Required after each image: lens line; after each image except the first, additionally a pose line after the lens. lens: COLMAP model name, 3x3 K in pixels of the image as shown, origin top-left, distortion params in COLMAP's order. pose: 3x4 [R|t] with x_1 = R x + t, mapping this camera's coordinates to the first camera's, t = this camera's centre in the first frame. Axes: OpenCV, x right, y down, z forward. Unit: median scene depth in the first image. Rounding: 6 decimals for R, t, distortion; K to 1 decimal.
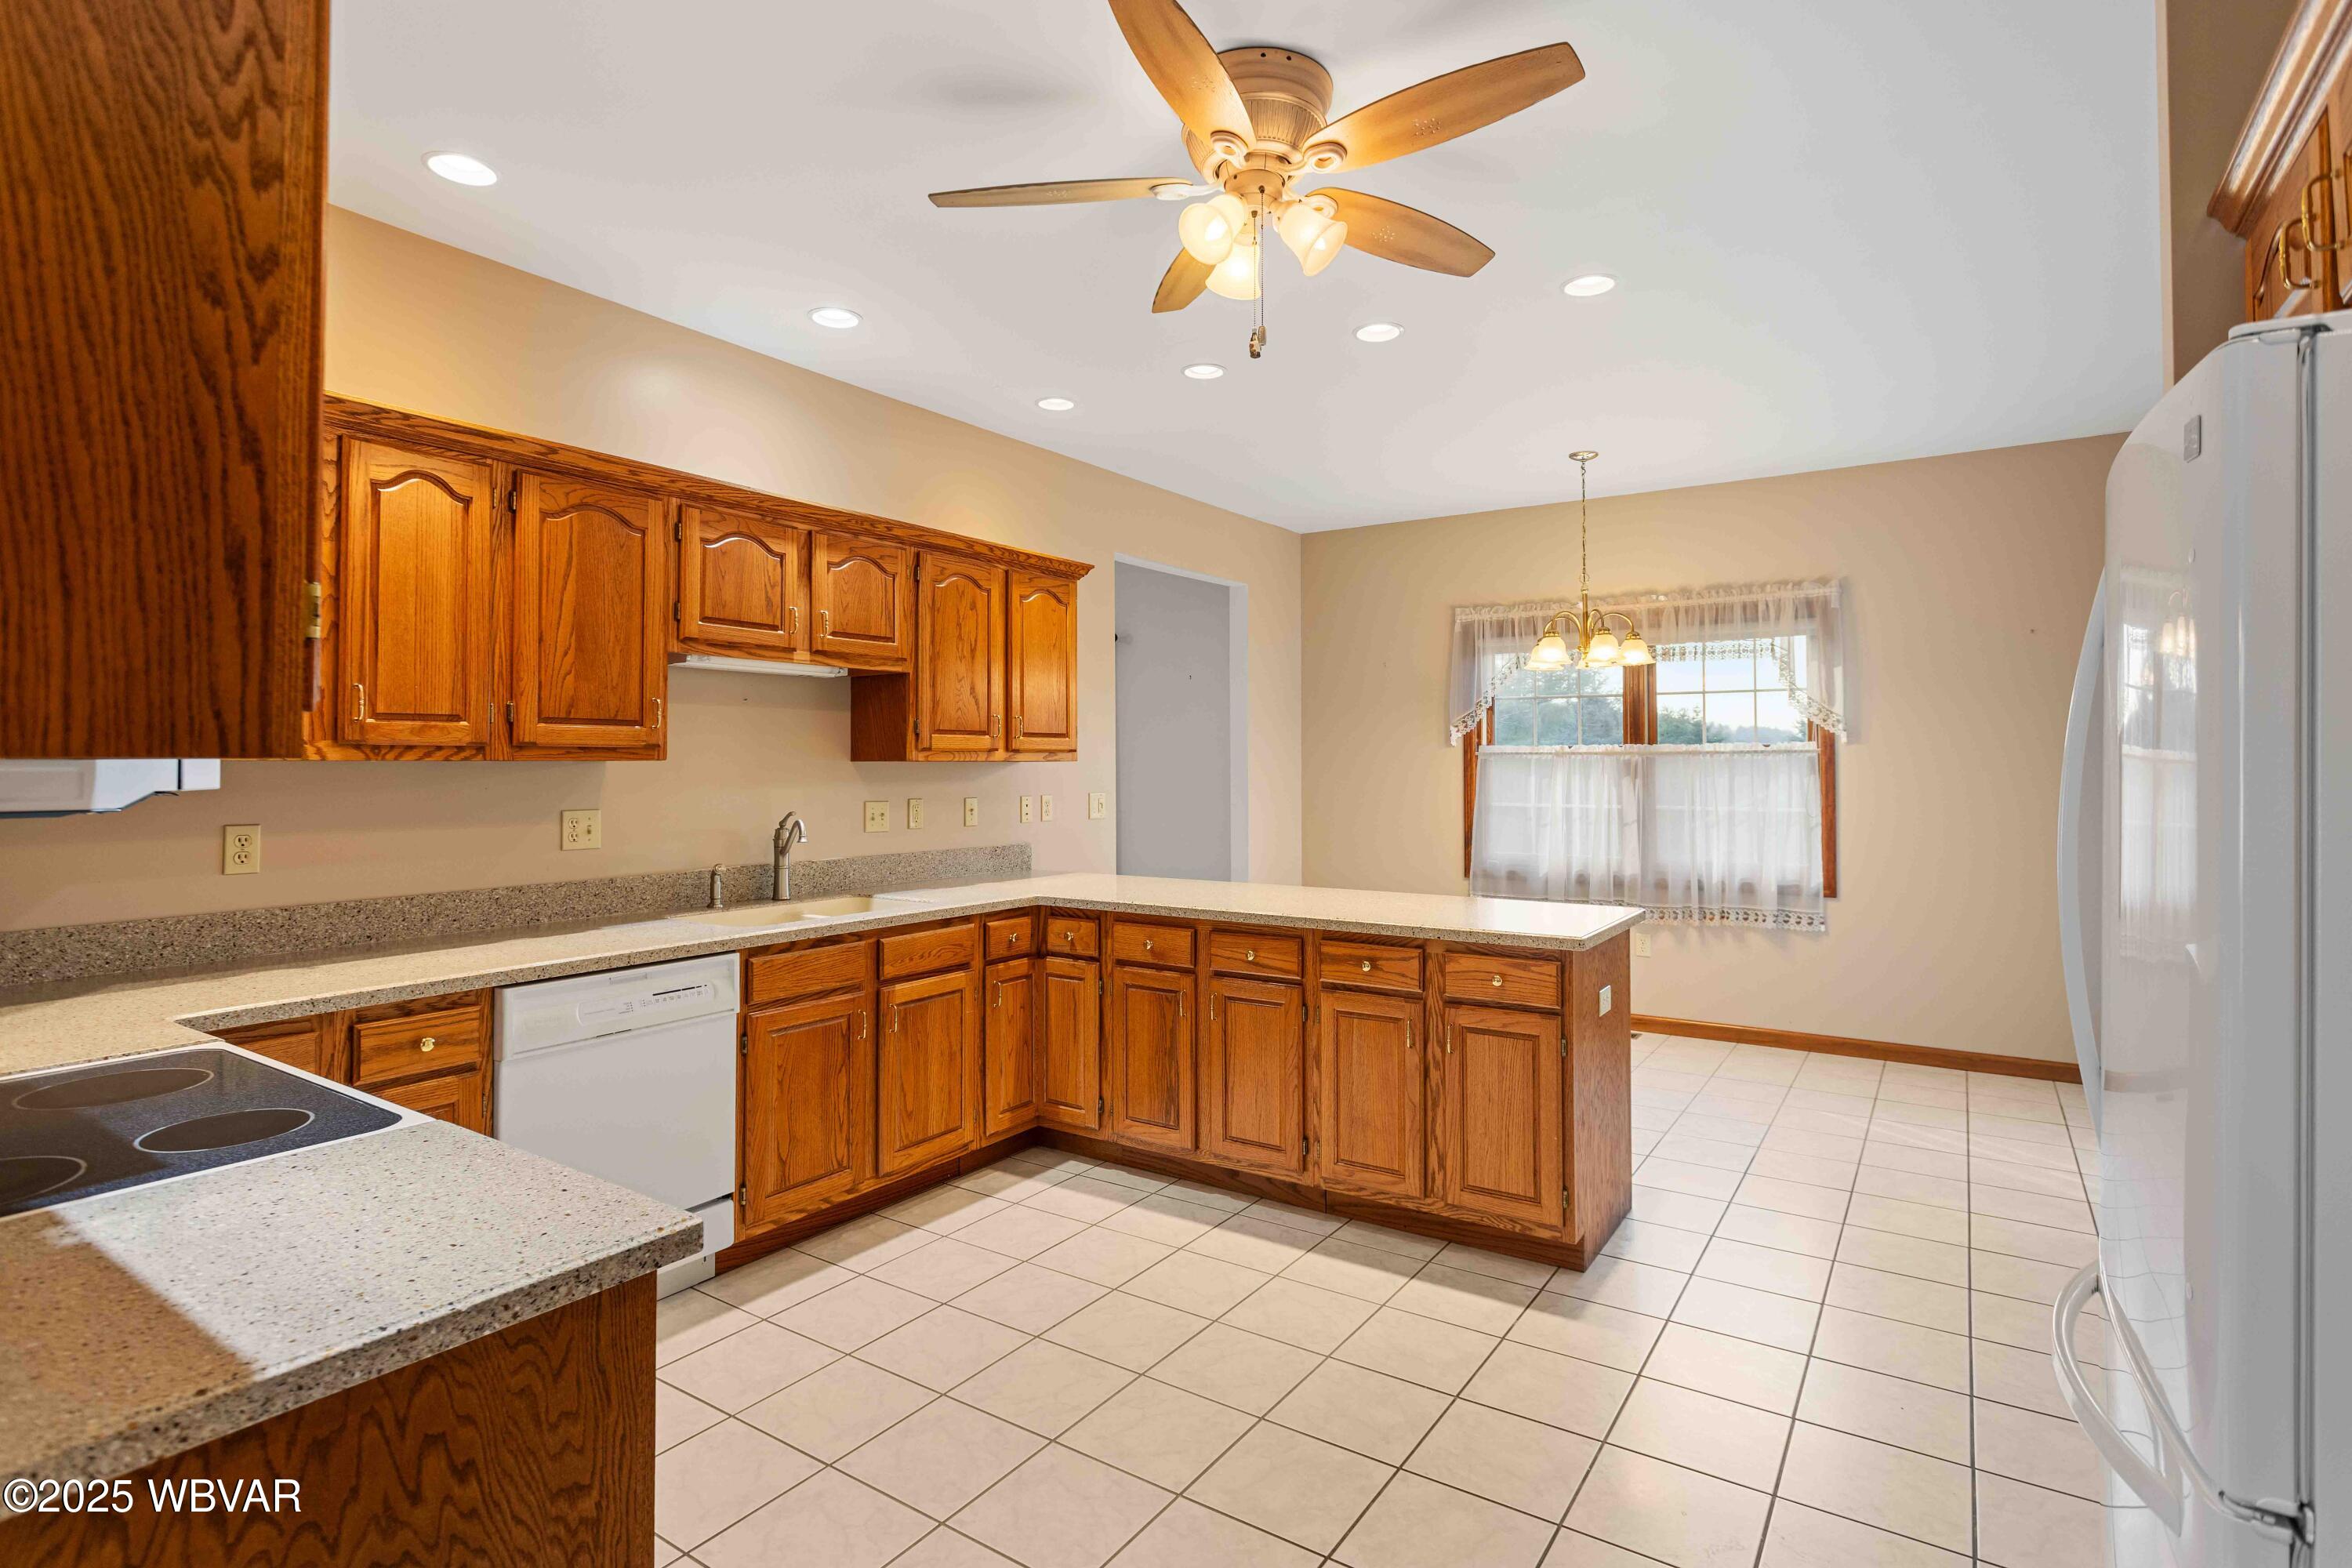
lens RADIAL K [[1176.4, 0, 1168.3], [0, 1176.4, 740.5], [0, 0, 1]] dist [-0.000399, 0.000694]
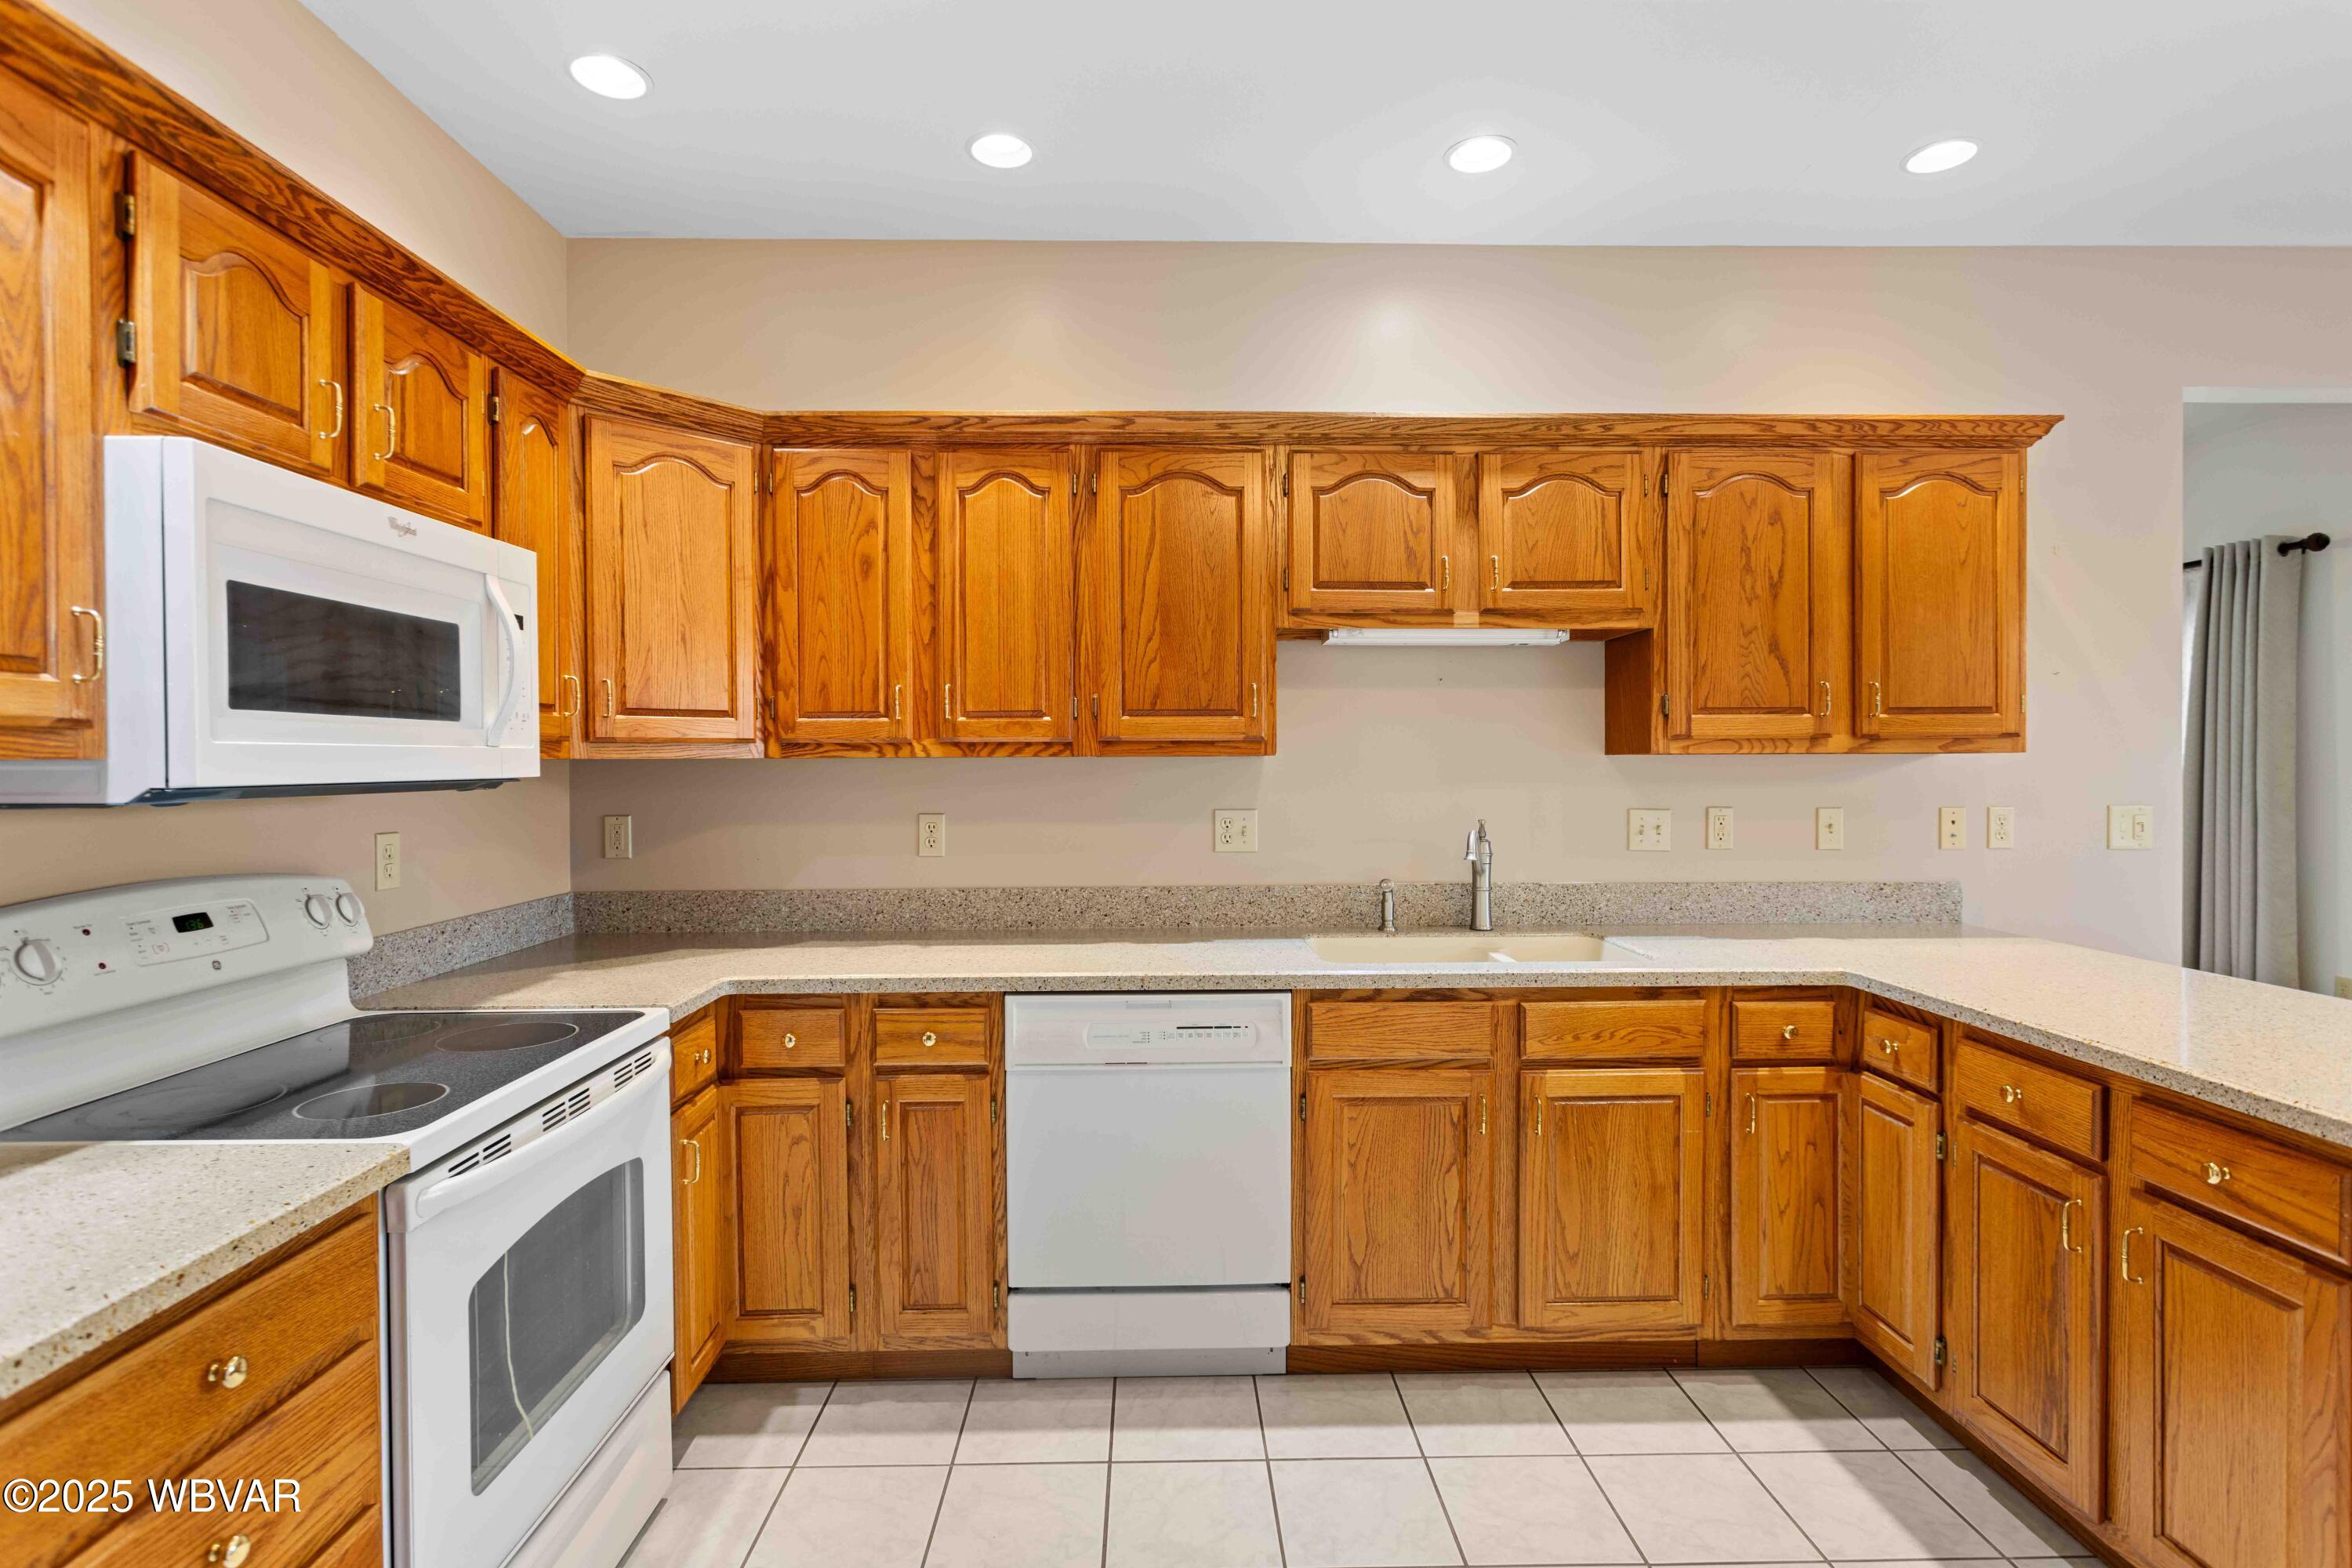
lens RADIAL K [[1158.5, 0, 1168.9], [0, 1158.5, 774.9], [0, 0, 1]] dist [-0.019660, 0.016243]
pose [[0.576988, 0.008888, -0.816704, 0.203813], [0.019683, 0.999499, 0.024783, 0.008300], [0.816515, -0.030375, 0.576524, 0.418774]]
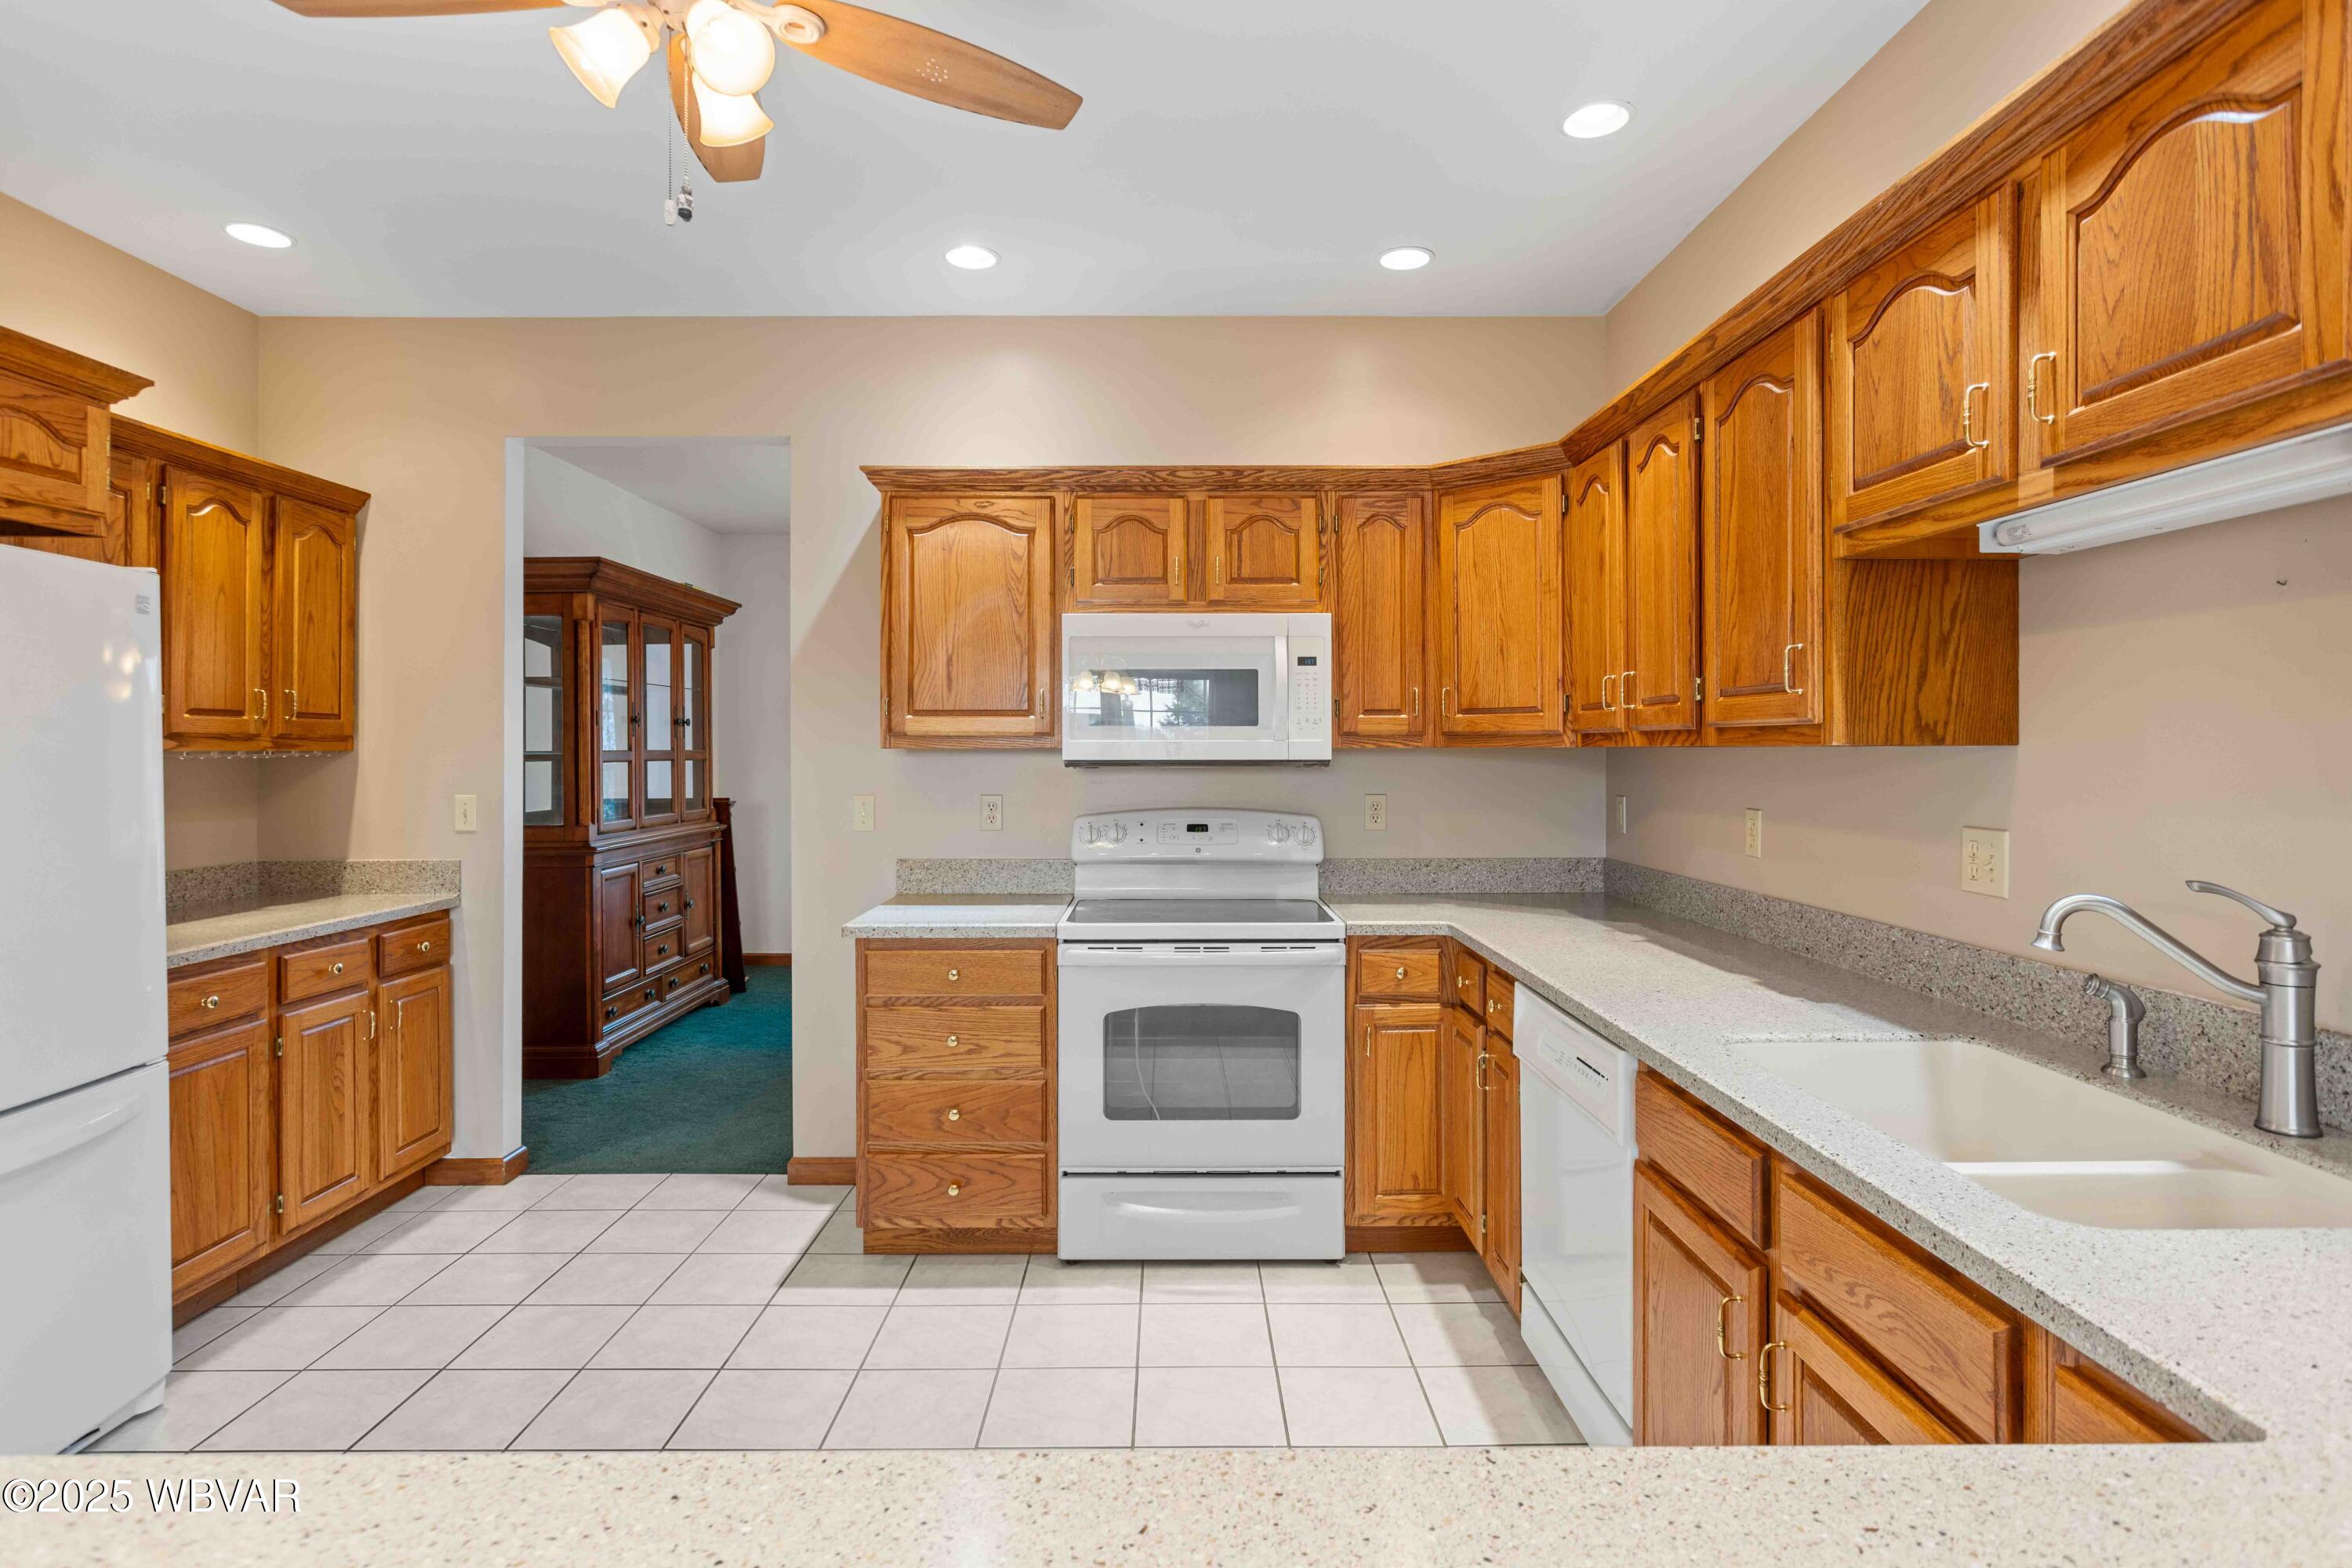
lens RADIAL K [[1205.6, 0, 1177.9], [0, 1205.6, 749.1], [0, 0, 1]] dist [-0.005925, 0.001605]
pose [[-0.821948, 0.002366, -0.569558, 0.171765], [0.012737, 0.999818, -0.014227, 0.021572], [0.569421, -0.018948, -0.821828, 1.219731]]
